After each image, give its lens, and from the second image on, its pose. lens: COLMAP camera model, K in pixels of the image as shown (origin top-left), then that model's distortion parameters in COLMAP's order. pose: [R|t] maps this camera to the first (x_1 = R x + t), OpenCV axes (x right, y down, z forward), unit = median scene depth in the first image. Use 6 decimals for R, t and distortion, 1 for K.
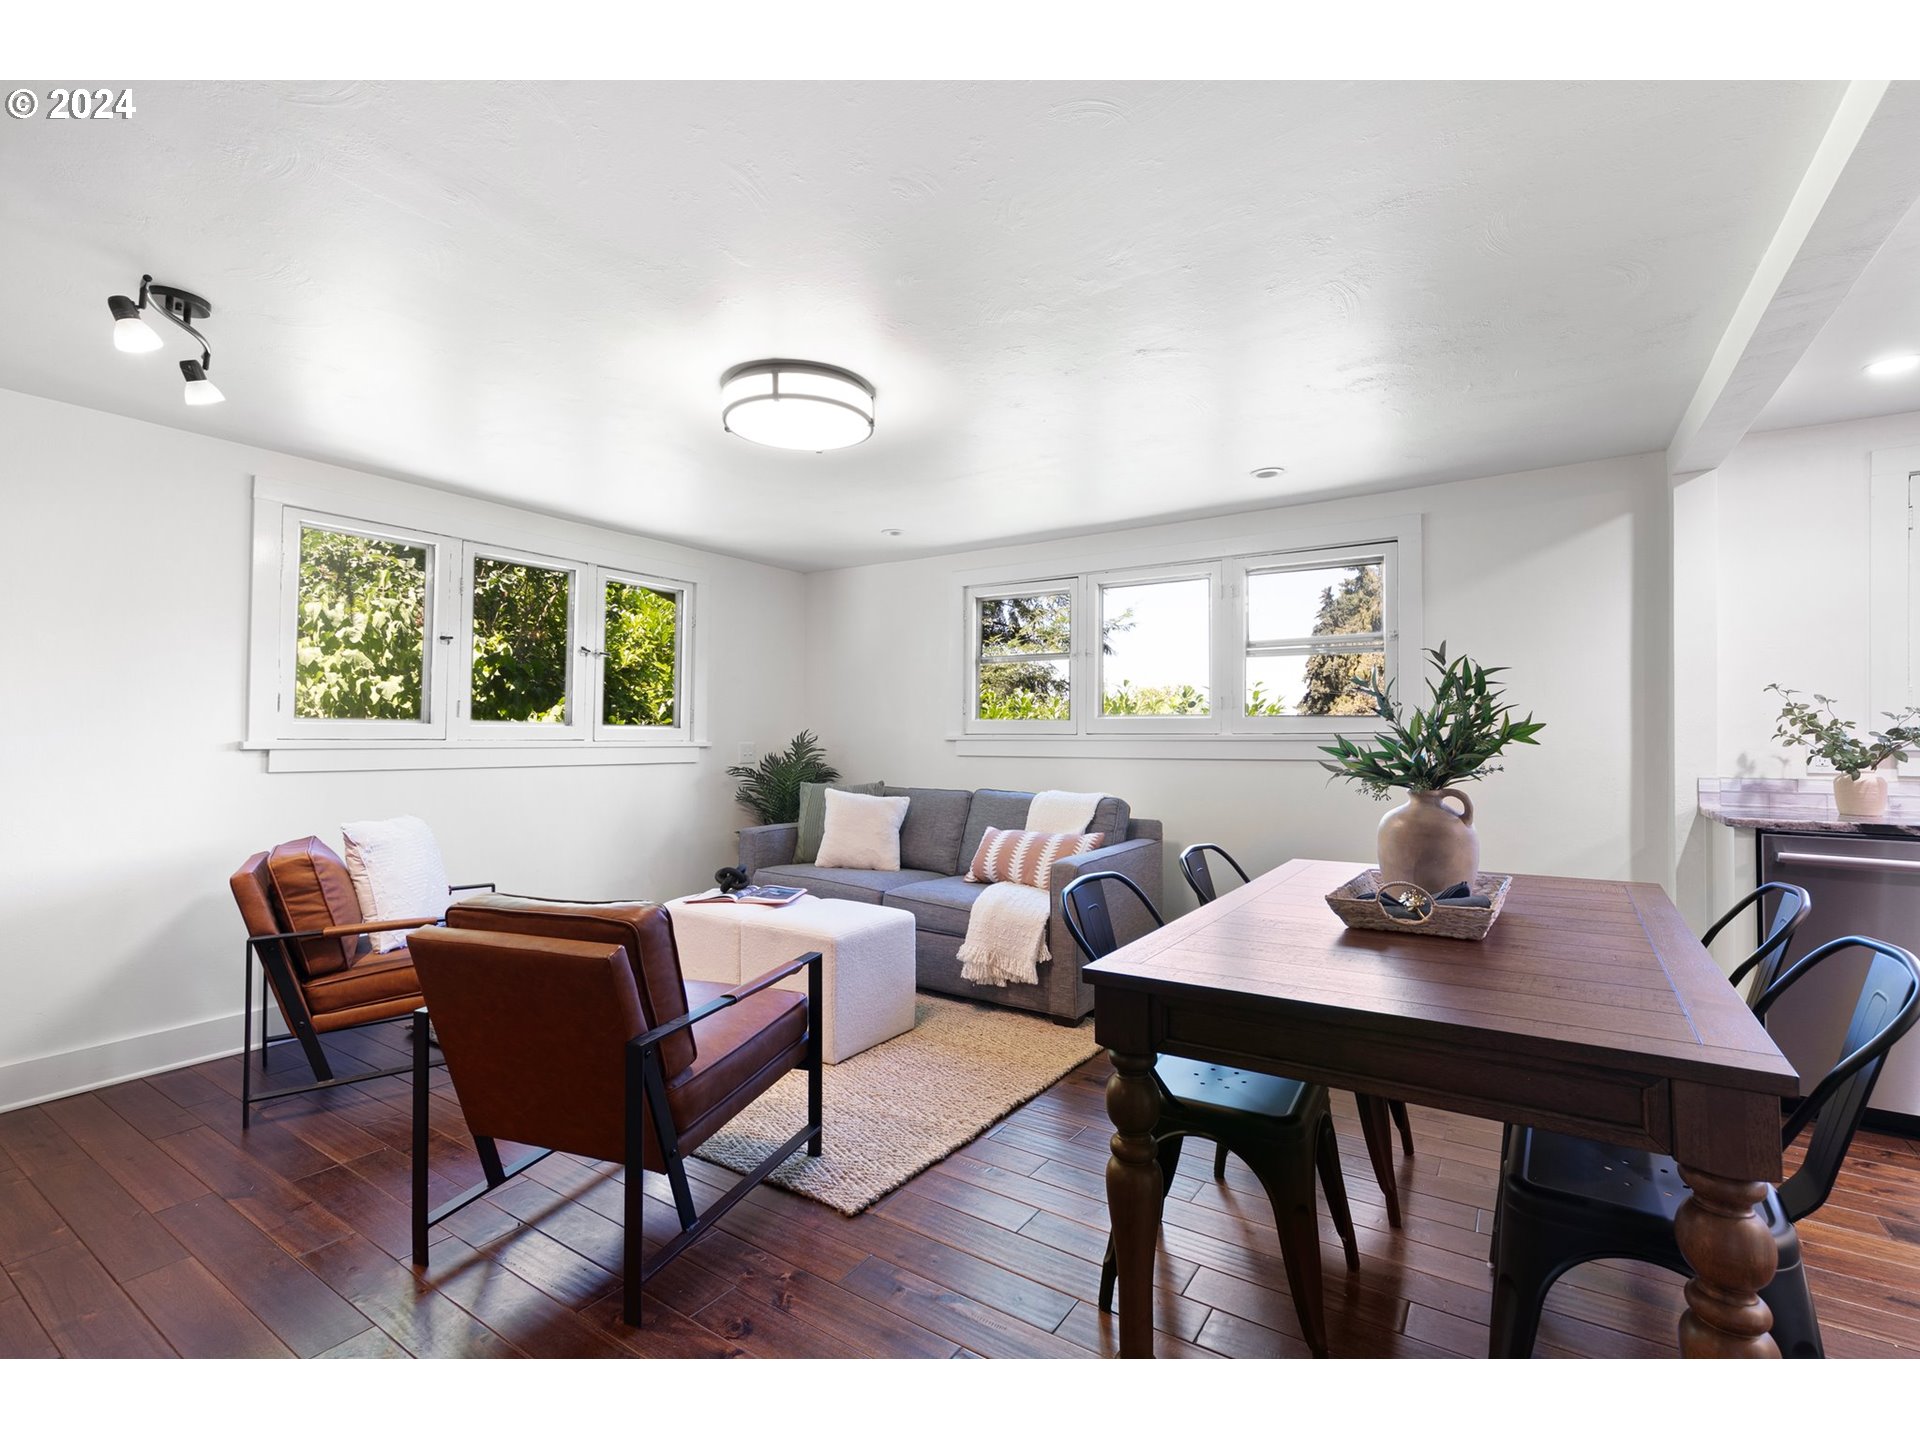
lens RADIAL K [[860.1, 0, 971.6], [0, 860.1, 710.1], [0, 0, 1]] dist [0.010138, -0.000367]
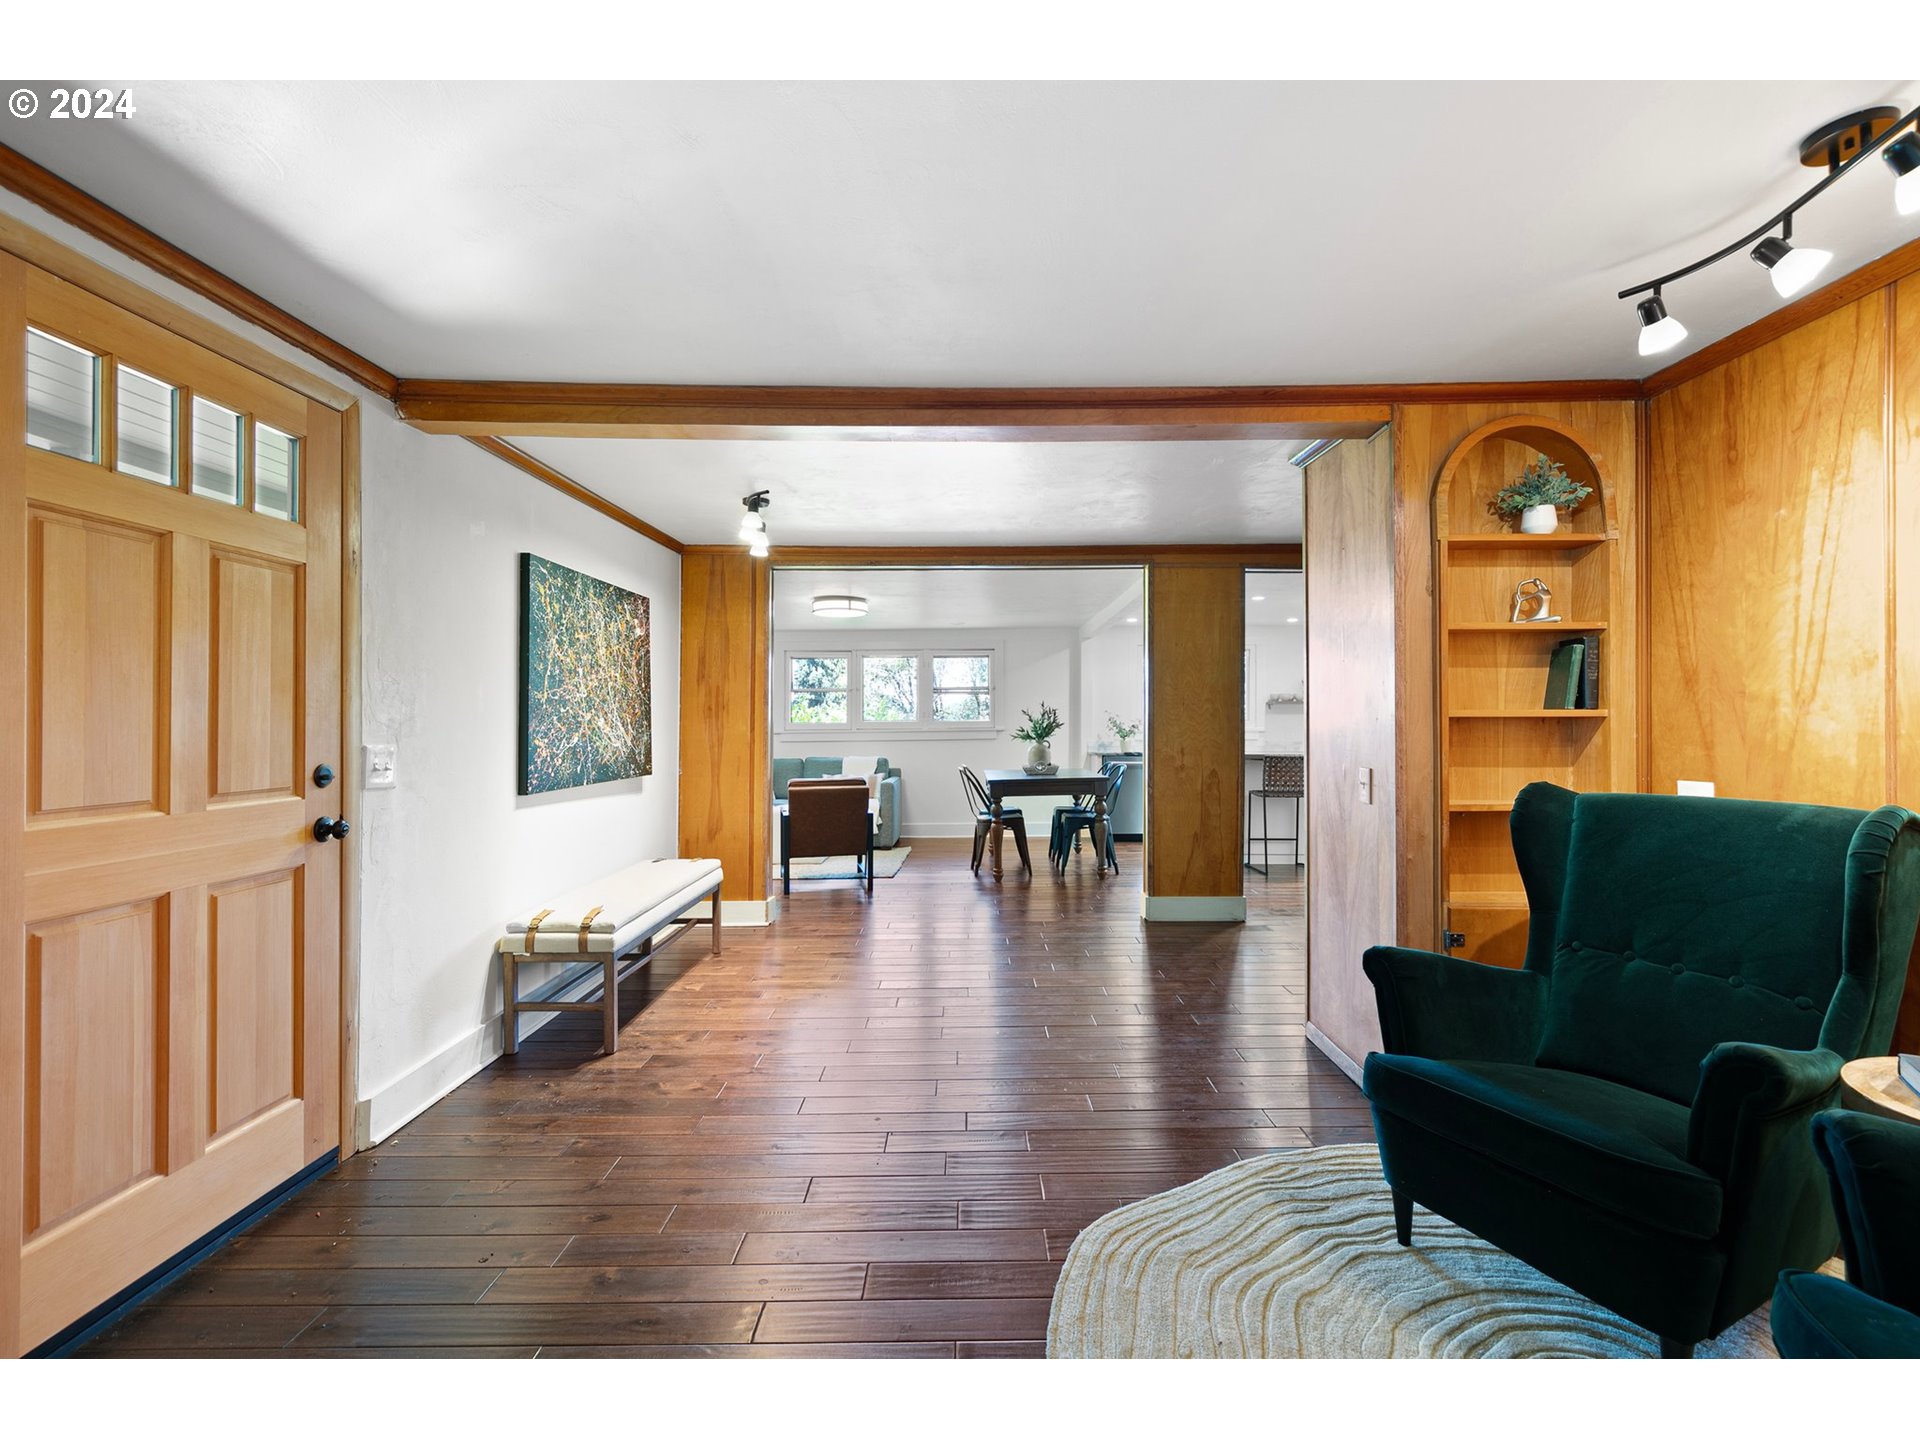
lens RADIAL K [[794.3, 0, 963.9], [0, 794.3, 727.5], [0, 0, 1]] dist [0.012845, 0.000008]
pose [[0.840464, -0.002711, 0.541860, -0.885624], [-0.006557, 0.999863, 0.015172, -0.008720], [-0.541827, -0.016305, 0.840332, -0.944768]]
